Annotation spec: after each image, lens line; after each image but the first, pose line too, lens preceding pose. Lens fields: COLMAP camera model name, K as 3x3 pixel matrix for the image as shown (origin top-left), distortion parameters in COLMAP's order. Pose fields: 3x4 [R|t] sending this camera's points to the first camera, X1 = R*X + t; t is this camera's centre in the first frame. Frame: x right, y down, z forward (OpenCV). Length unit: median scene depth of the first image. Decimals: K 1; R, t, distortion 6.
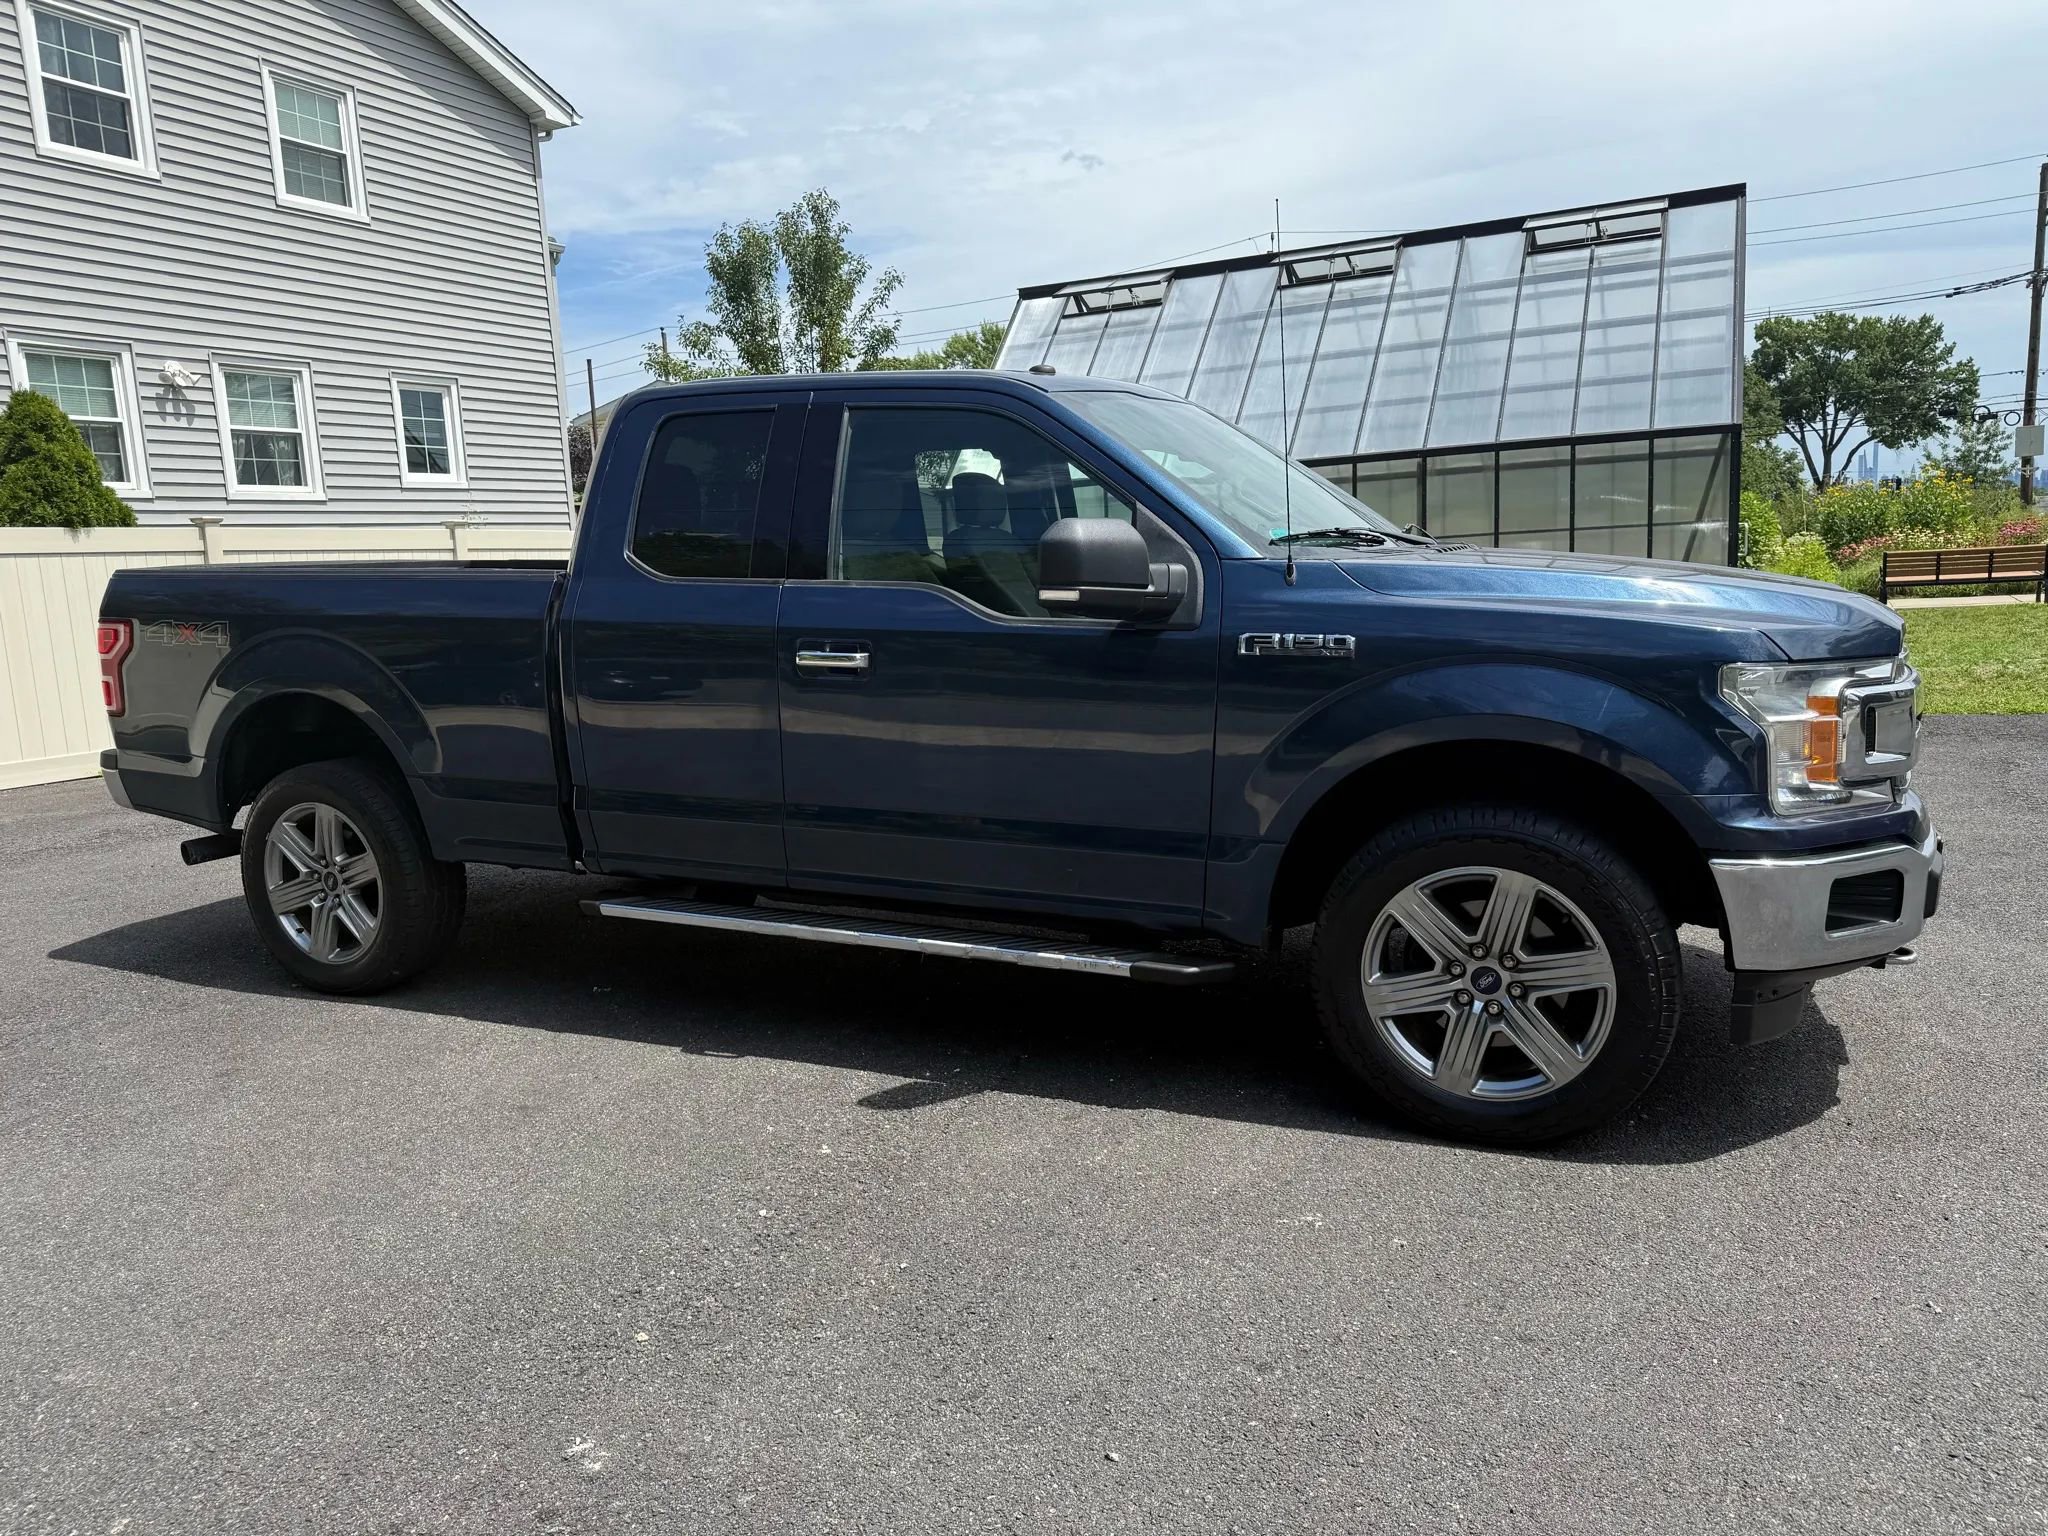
lens RADIAL K [[1461.8, 0, 1016.5], [0, 1461.8, 783.6], [0, 0, 1]] dist [0.030096, -0.031331]
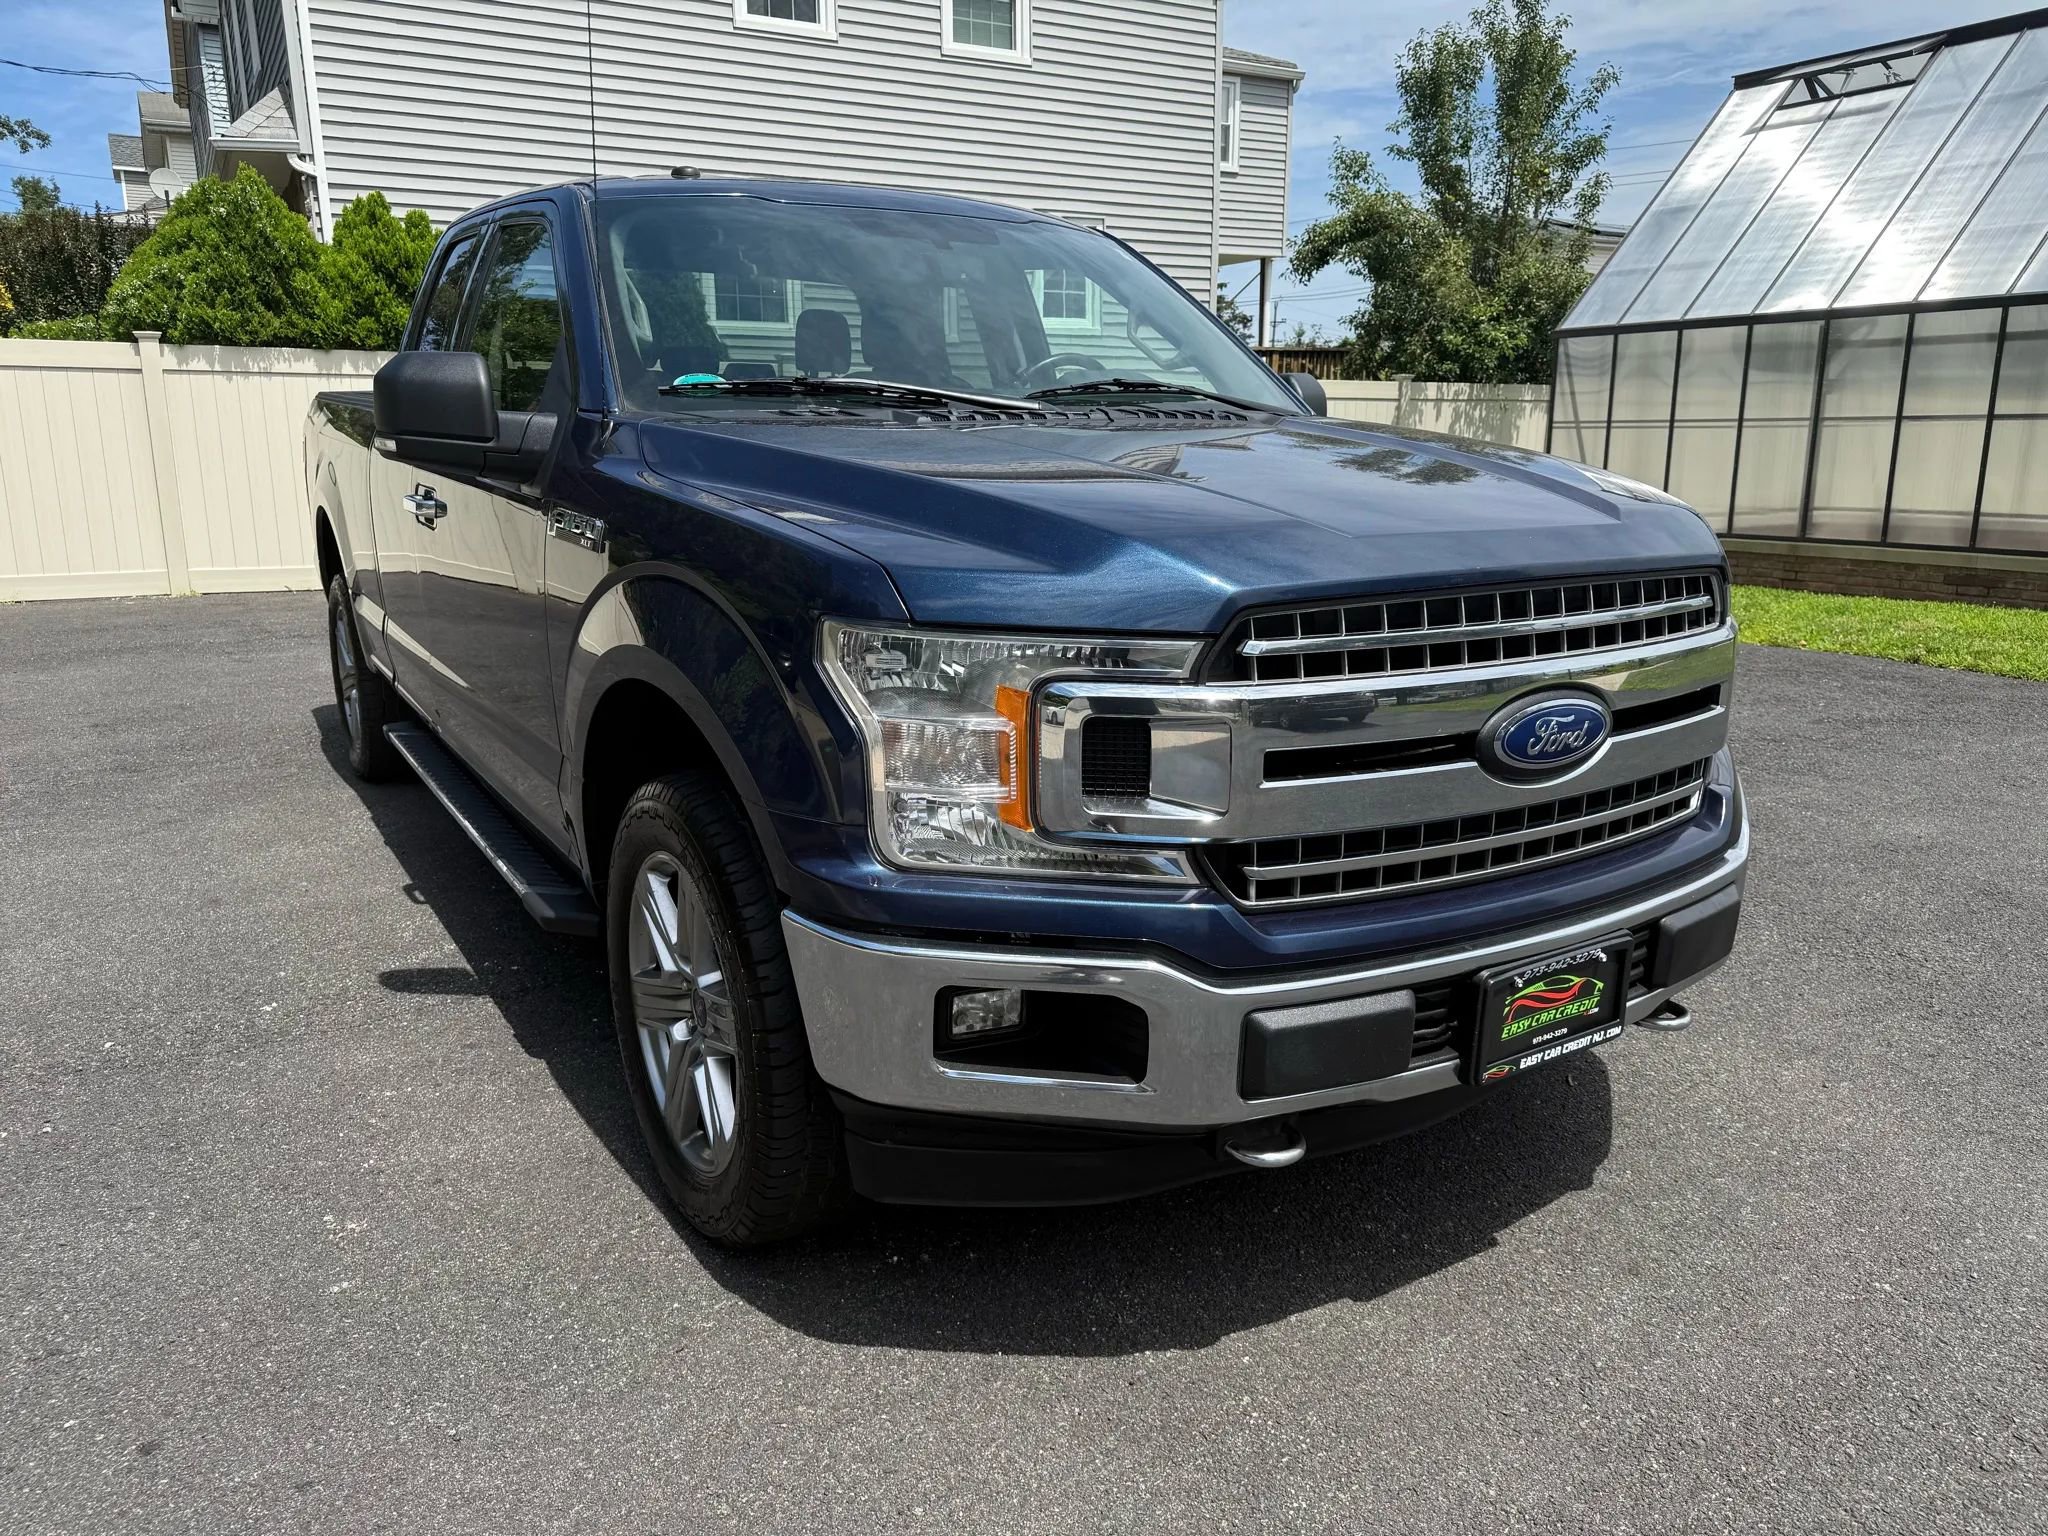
lens RADIAL K [[1461.8, 0, 1010.9], [0, 1461.8, 782.6], [0, 0, 1]] dist [0.030096, -0.031331]
pose [[0.830570, 0.172342, -0.529578, 0.202888], [-0.119654, 0.983929, 0.132541, -0.022994], [0.543909, -0.046719, 0.837843, 0.117202]]
